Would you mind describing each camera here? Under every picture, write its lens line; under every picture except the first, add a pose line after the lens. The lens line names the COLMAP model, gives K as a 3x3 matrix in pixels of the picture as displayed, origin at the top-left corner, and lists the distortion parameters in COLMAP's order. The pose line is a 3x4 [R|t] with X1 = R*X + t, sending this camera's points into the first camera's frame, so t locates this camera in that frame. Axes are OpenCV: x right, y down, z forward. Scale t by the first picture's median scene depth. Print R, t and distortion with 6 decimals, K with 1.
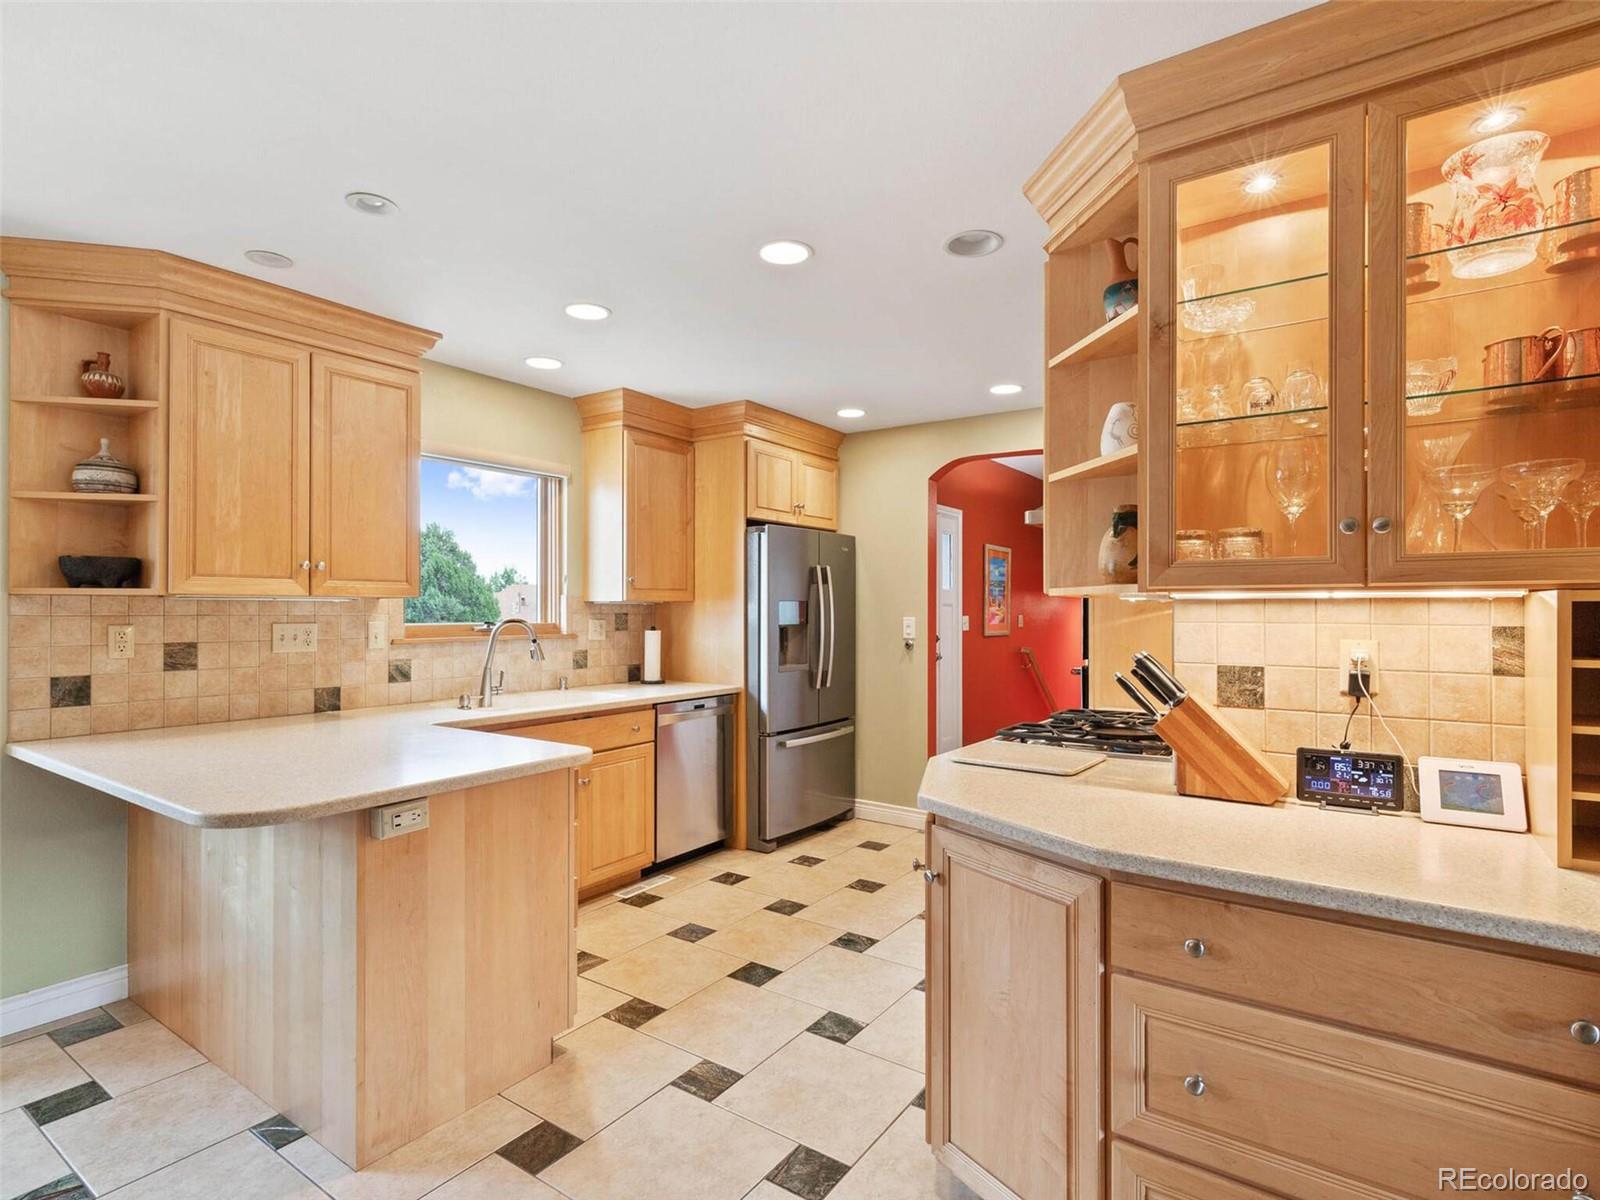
lens RADIAL K [[814.8, 0, 808.8], [0, 814.8, 606.7], [0, 0, 1]] dist [0.004906, -0.000567]
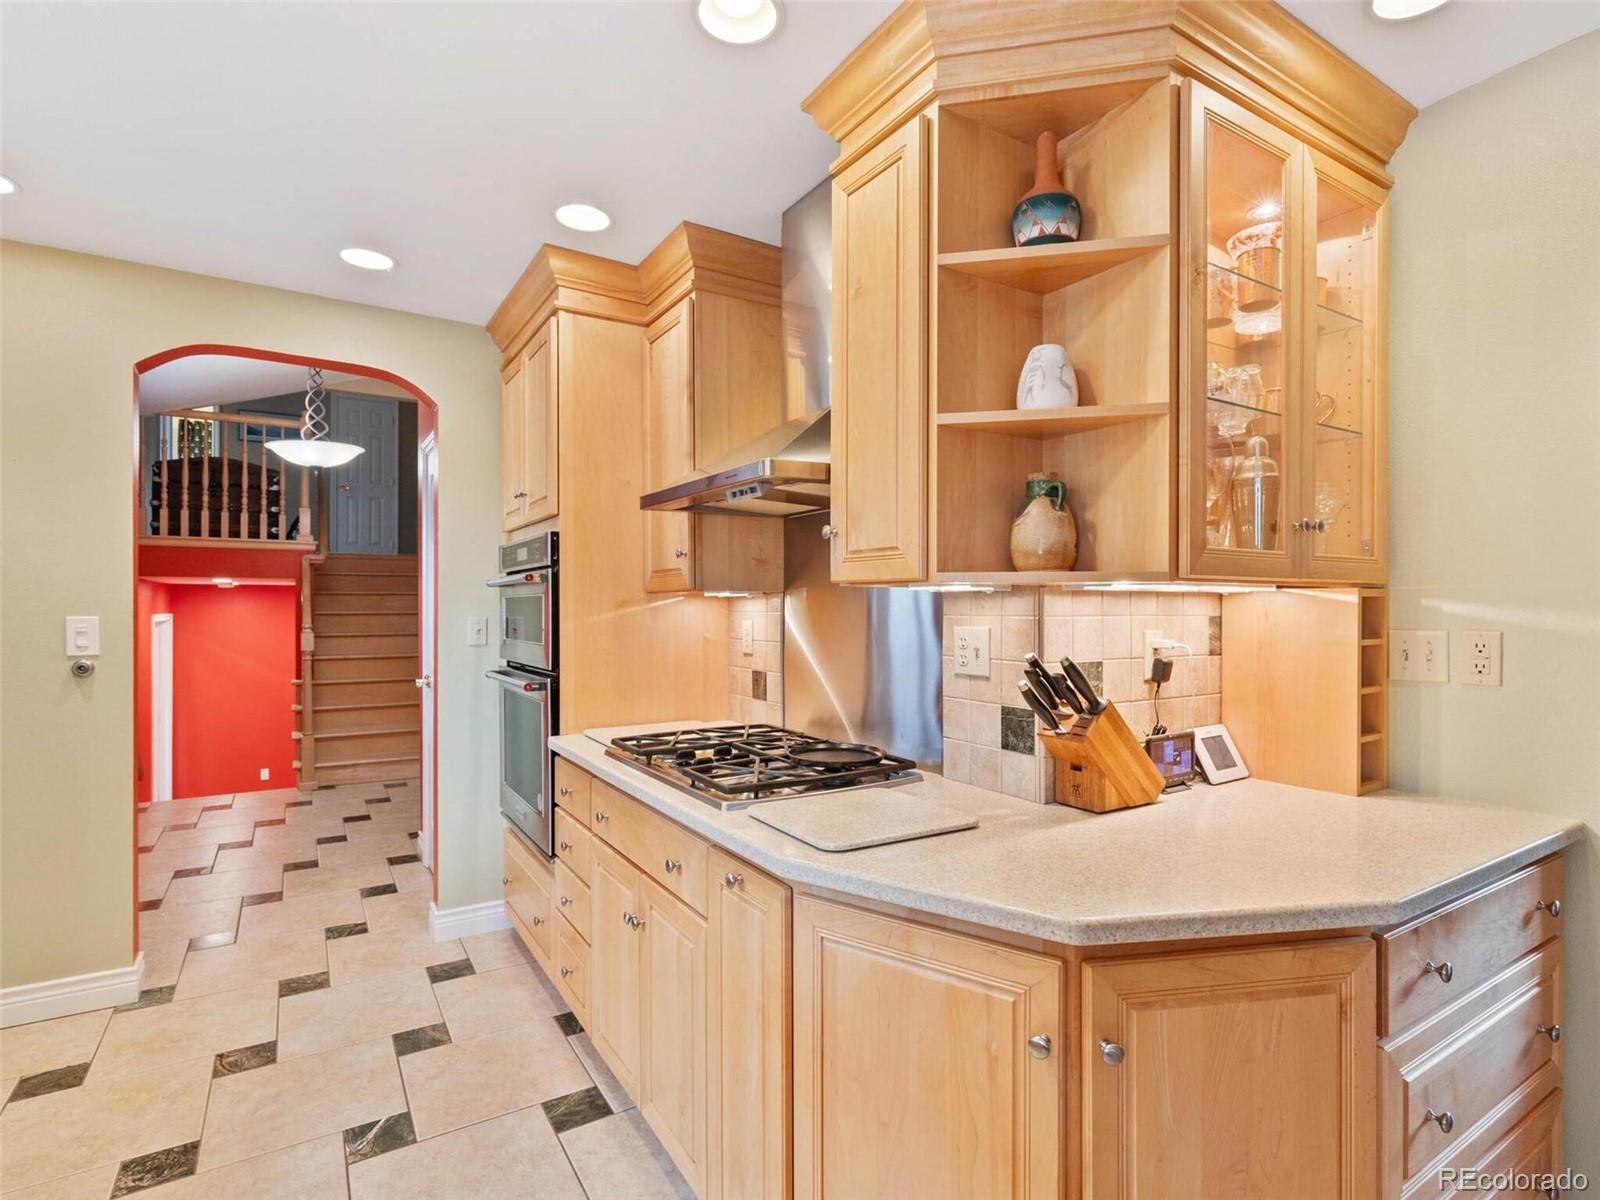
lens RADIAL K [[814.8, 0, 797.8], [0, 814.8, 605.8], [0, 0, 1]] dist [0.004906, -0.000567]
pose [[0.387144, -0.003563, 0.922012, -0.176677], [-0.004452, 0.999974, 0.005733, 0.001225], [-0.922009, -0.006324, 0.387118, 0.348973]]
